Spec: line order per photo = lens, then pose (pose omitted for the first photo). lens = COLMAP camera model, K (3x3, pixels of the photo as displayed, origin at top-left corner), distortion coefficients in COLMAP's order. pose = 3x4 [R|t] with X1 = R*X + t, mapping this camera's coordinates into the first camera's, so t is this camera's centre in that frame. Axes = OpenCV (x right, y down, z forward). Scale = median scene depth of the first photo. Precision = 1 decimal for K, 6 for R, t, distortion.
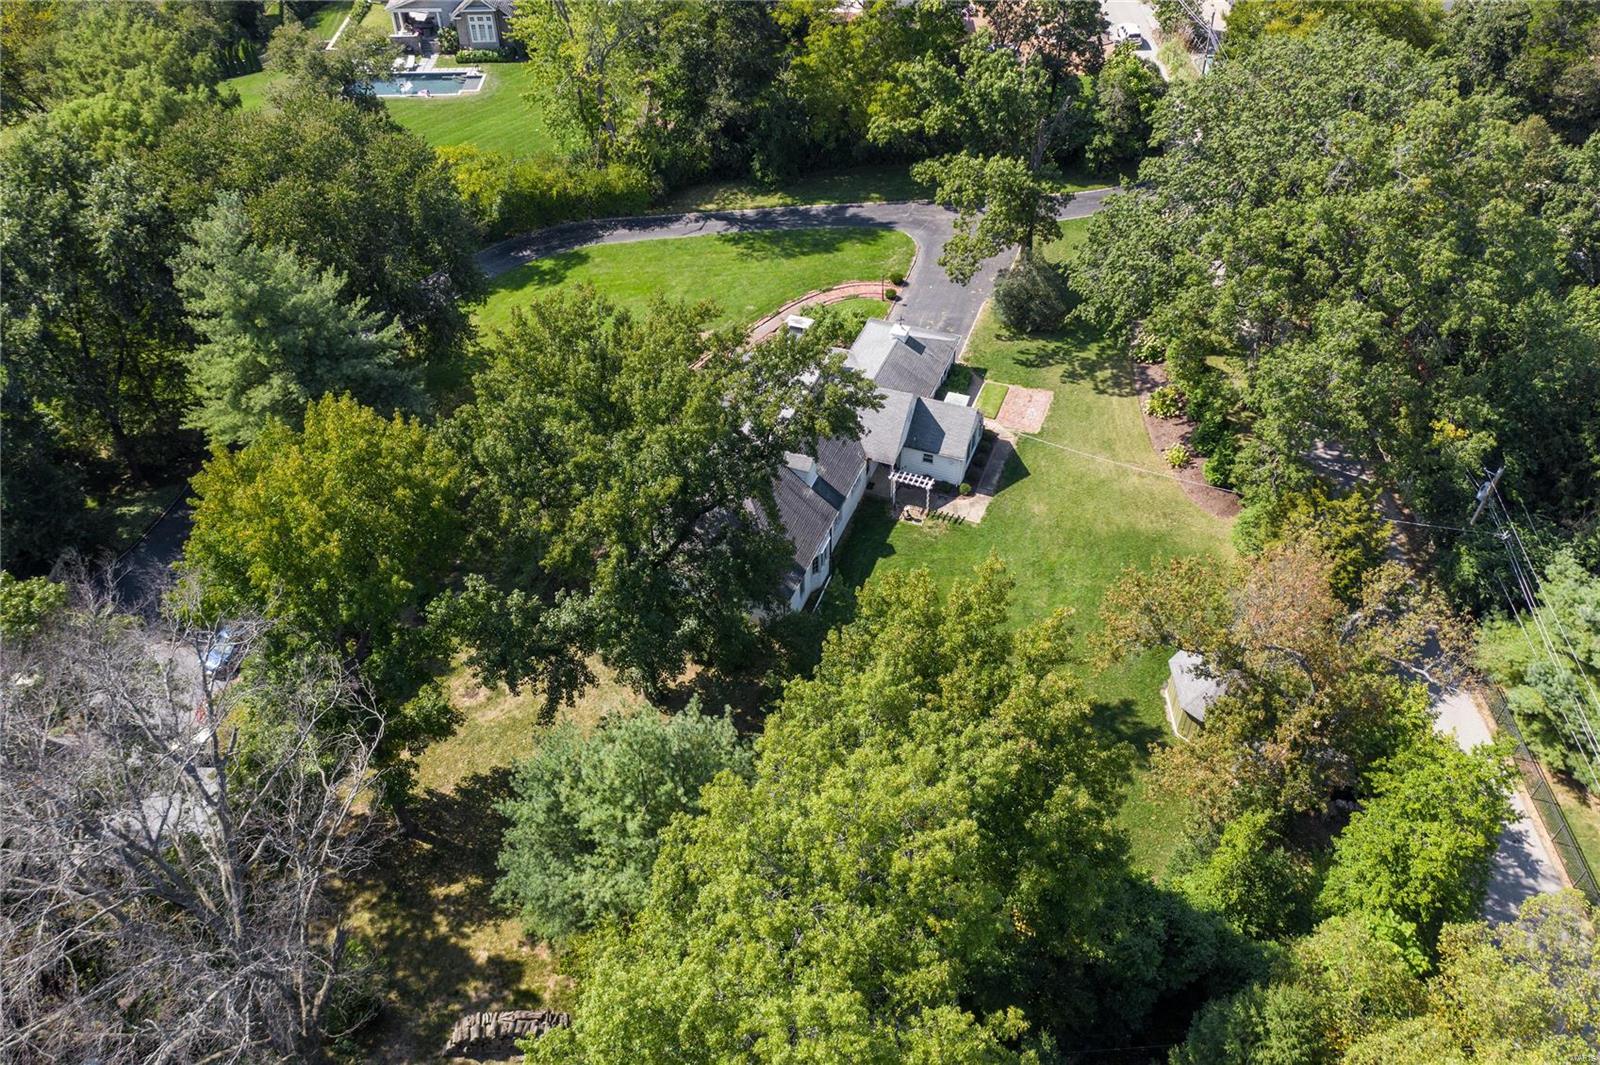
lens RADIAL K [[1241.2, 0, 799.7], [0, 1241.2, 545.8], [0, 0, 1]] dist [-0.013074, -0.002860]
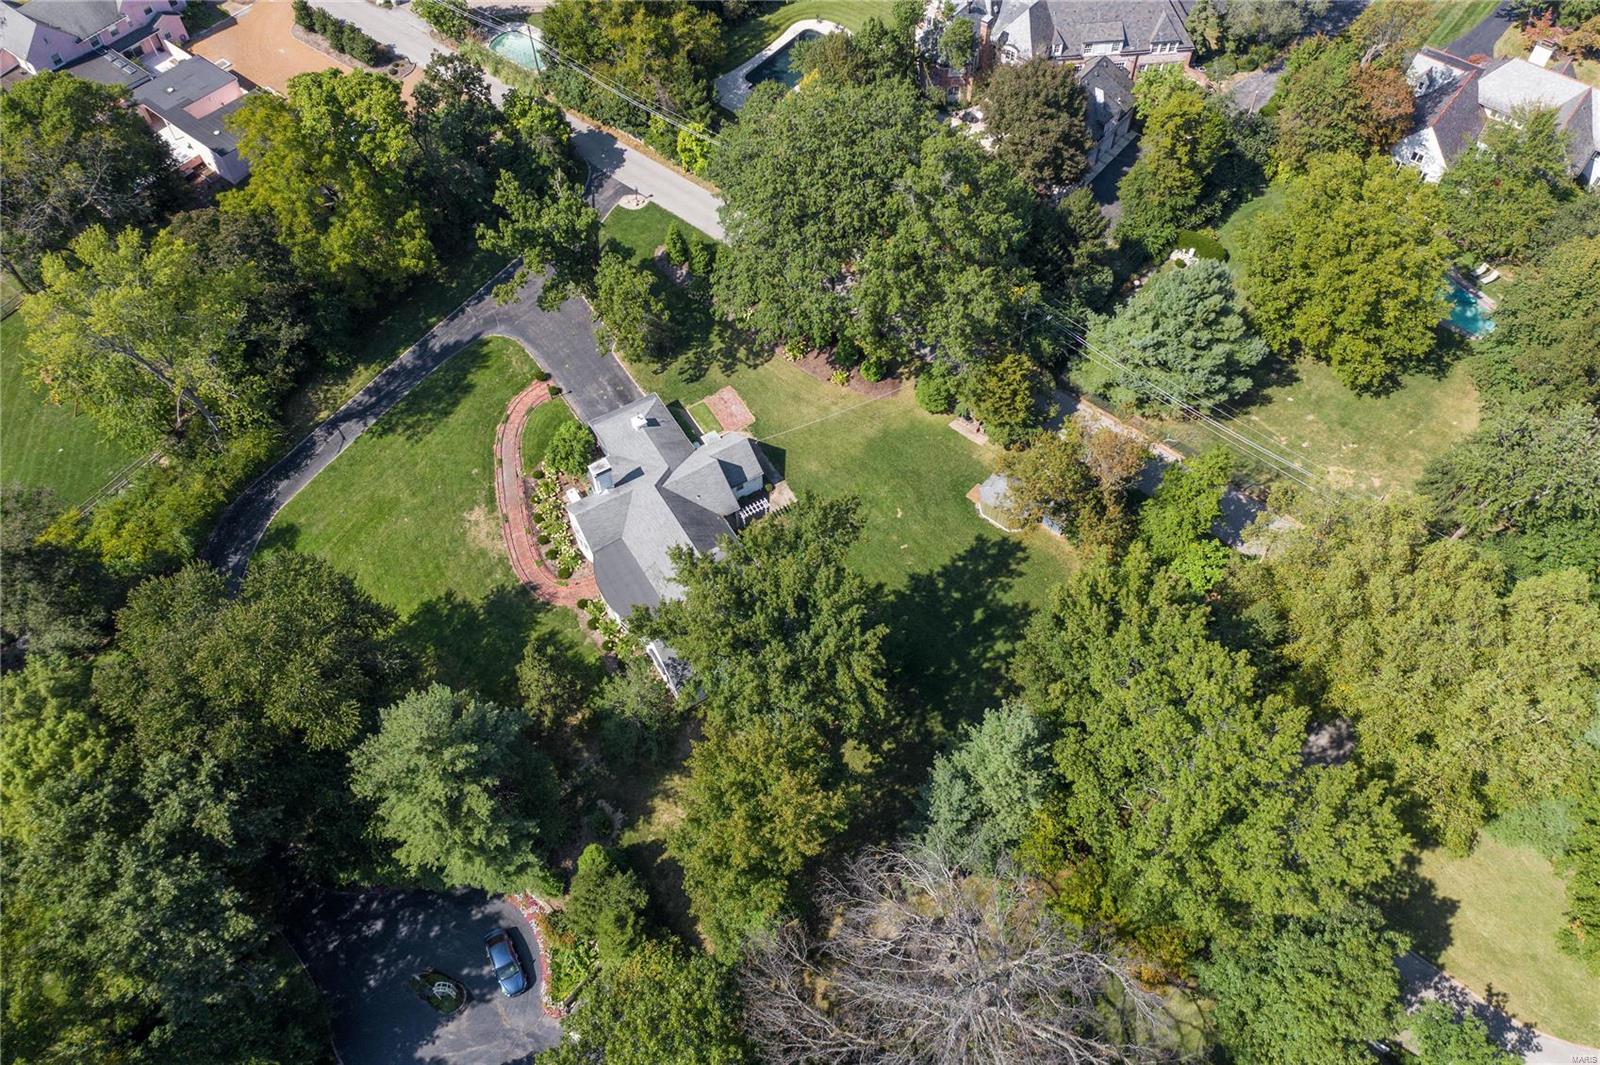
lens RADIAL K [[1241.2, 0, 800.4], [0, 1241.2, 529.6], [0, 0, 1]] dist [-0.013074, -0.002860]
pose [[0.613244, -0.649412, 0.449661, -0.441448], [0.542627, 0.760036, 0.357633, -0.428396], [-0.574010, 0.024681, 0.818476, -0.147698]]
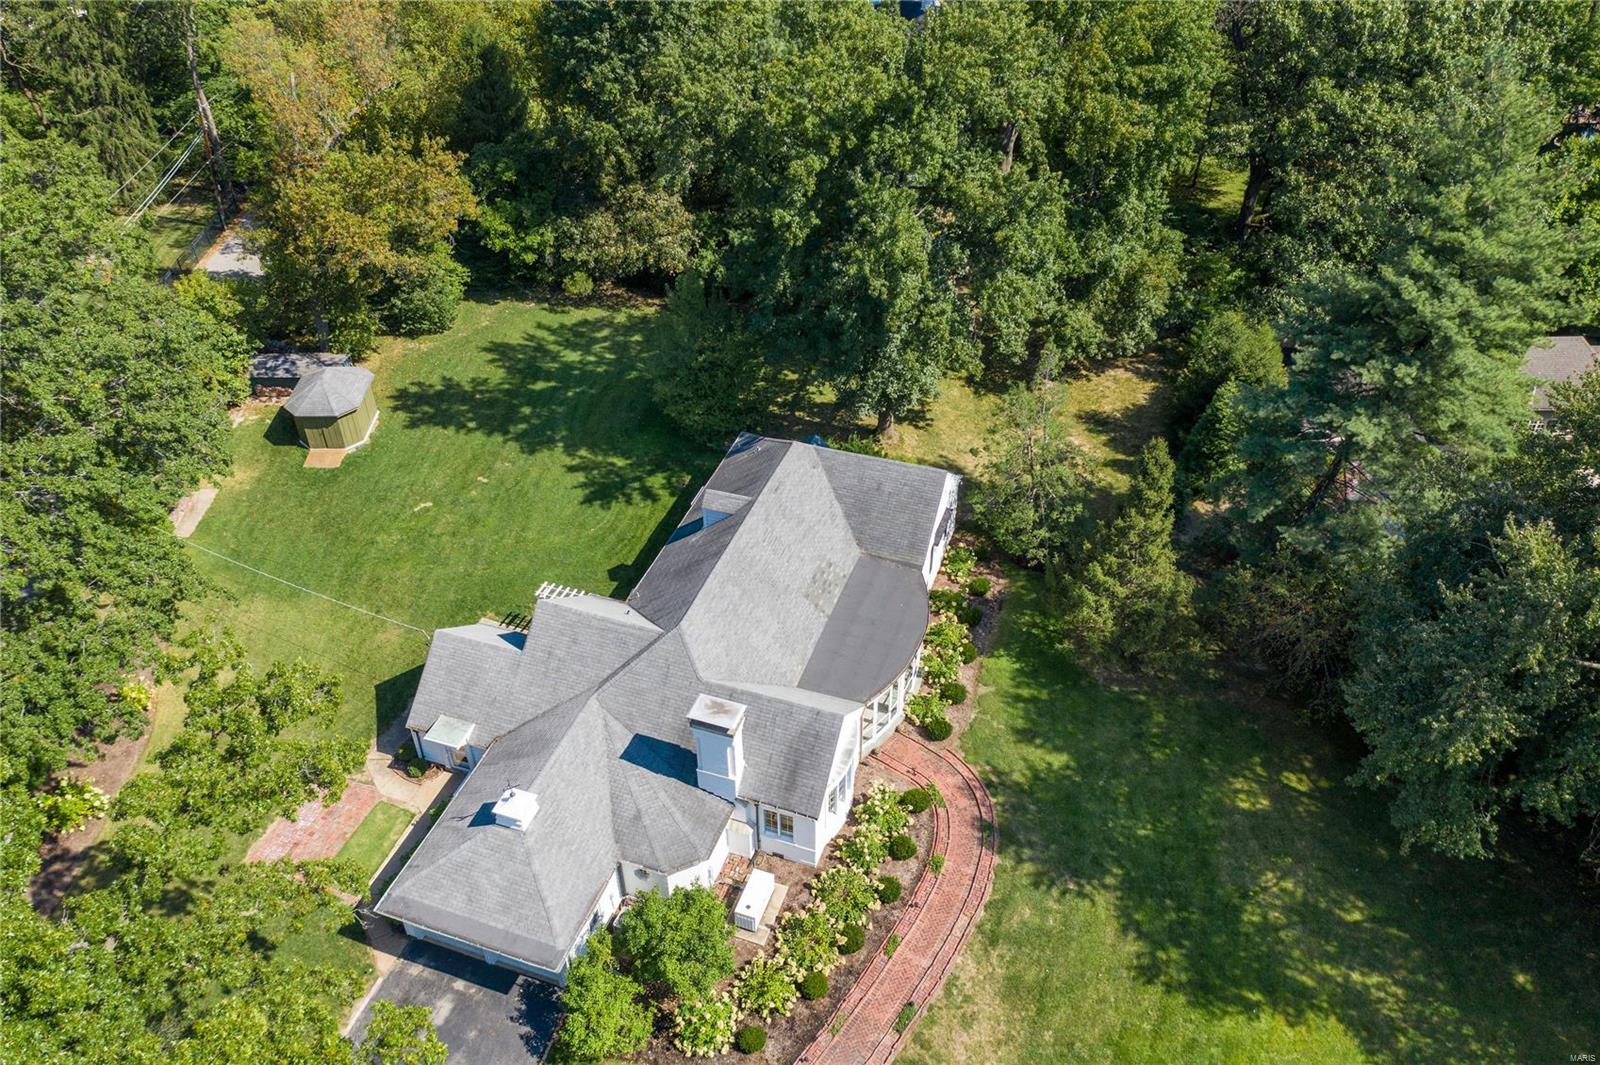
lens RADIAL K [[1241.2, 0, 795.1], [0, 1241.2, 530.9], [0, 0, 1]] dist [-0.013074, -0.002860]
pose [[-0.999439, 0.032737, -0.007035, -0.028224], [-0.002476, 0.137272, 0.990530, -0.628453], [0.033393, 0.989992, -0.137114, 0.897251]]
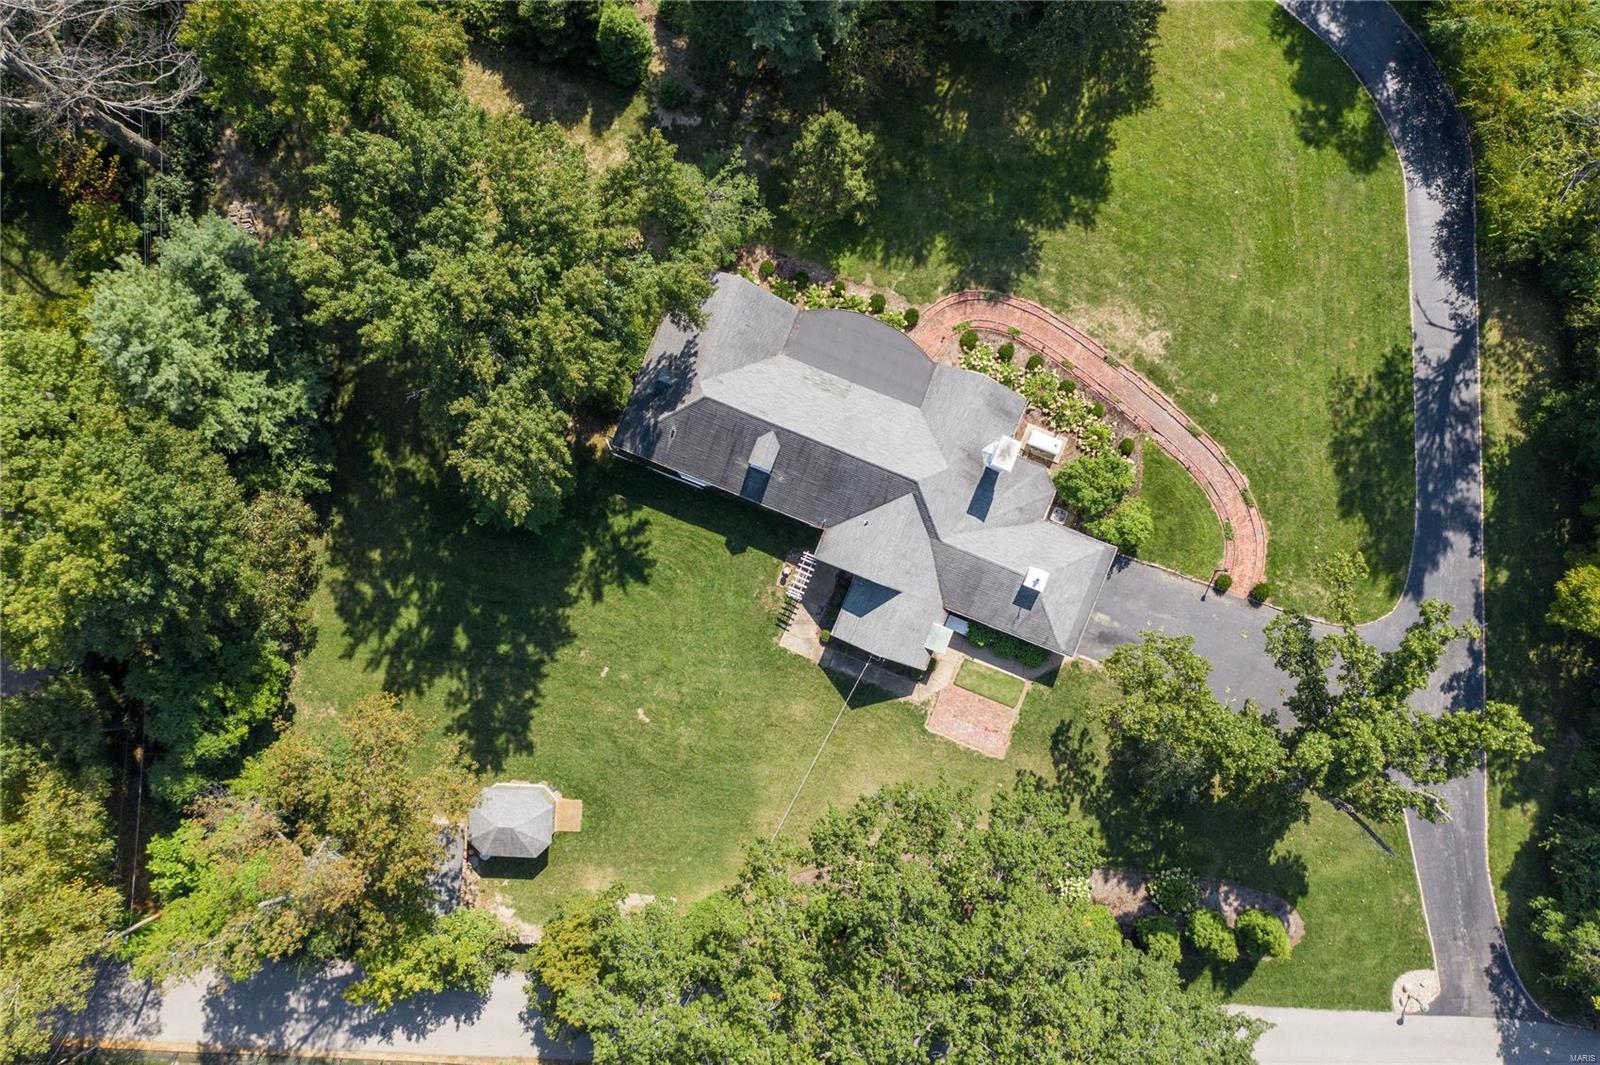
lens RADIAL K [[1241.2, 0, 794.7], [0, 1241.2, 533.6], [0, 0, 1]] dist [-0.013074, -0.002860]
pose [[-0.010404, 0.999839, 0.014588, 0.037610], [-0.672657, -0.017793, 0.739741, -0.623723], [0.739882, -0.002117, 0.672734, 0.308945]]
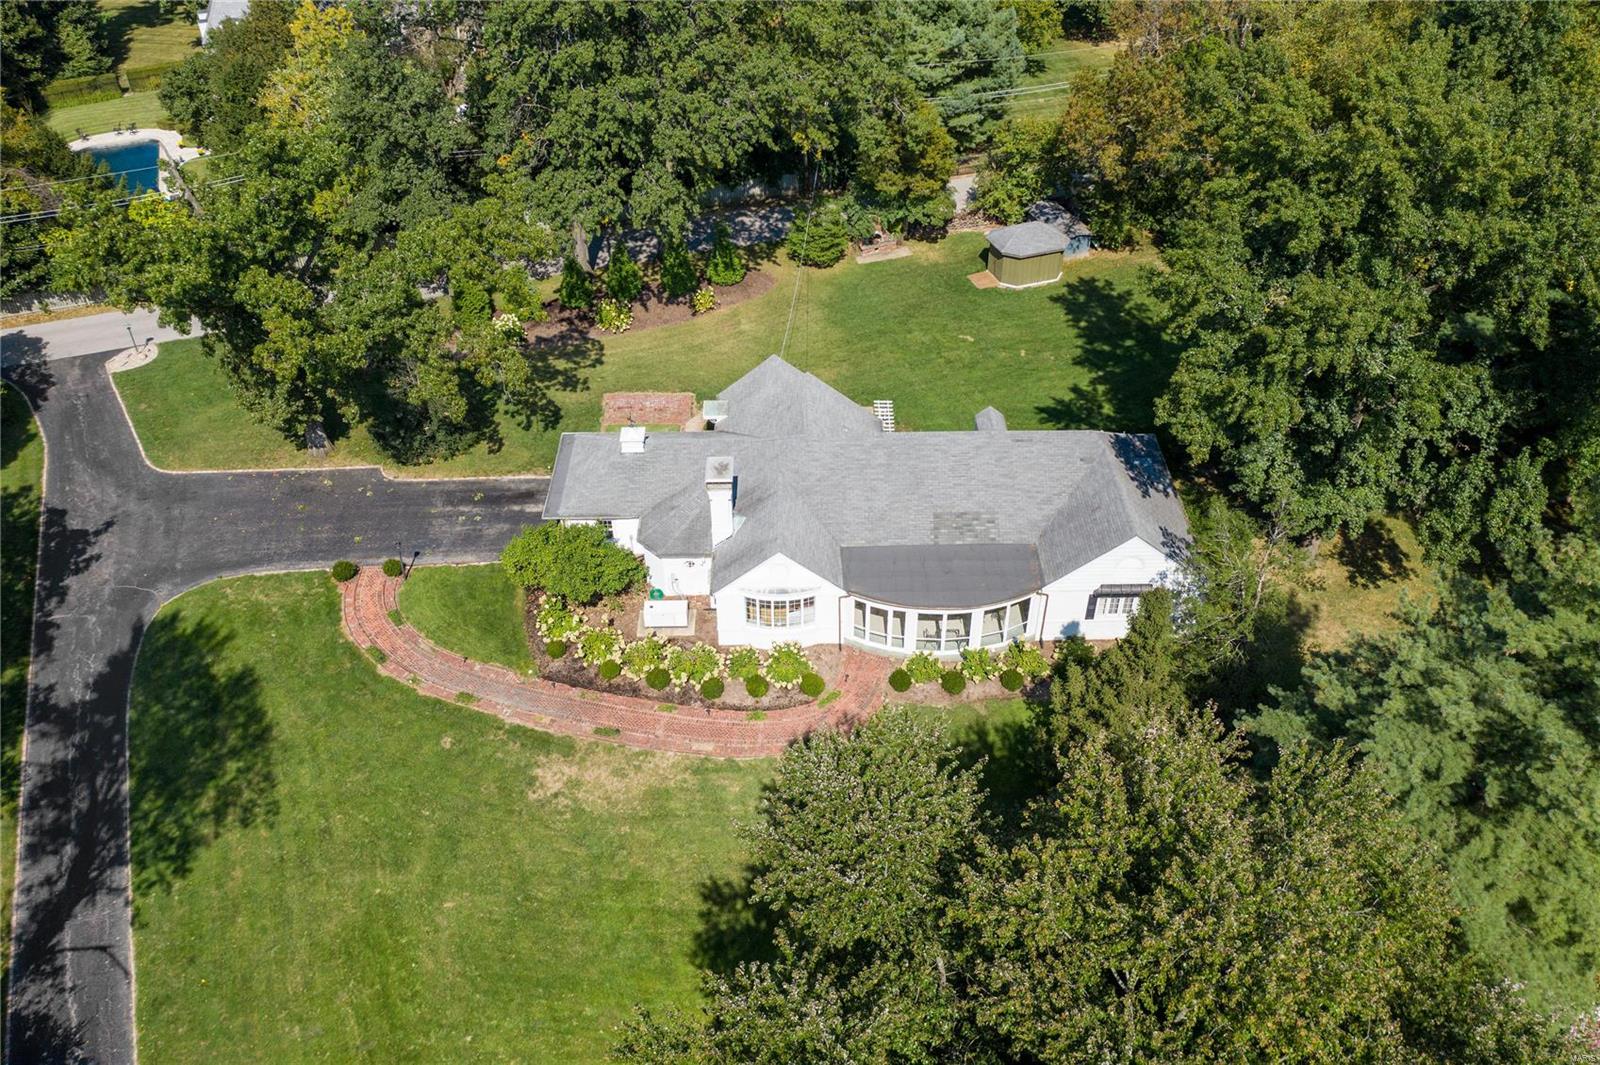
lens RADIAL K [[1241.2, 0, 802.6], [0, 1241.2, 539.4], [0, 0, 1]] dist [-0.013074, -0.002860]
pose [[-0.371004, -0.581193, 0.724272, -0.450342], [0.643643, 0.401264, 0.651698, -0.499741], [-0.669387, 0.707956, 0.225211, 0.766741]]
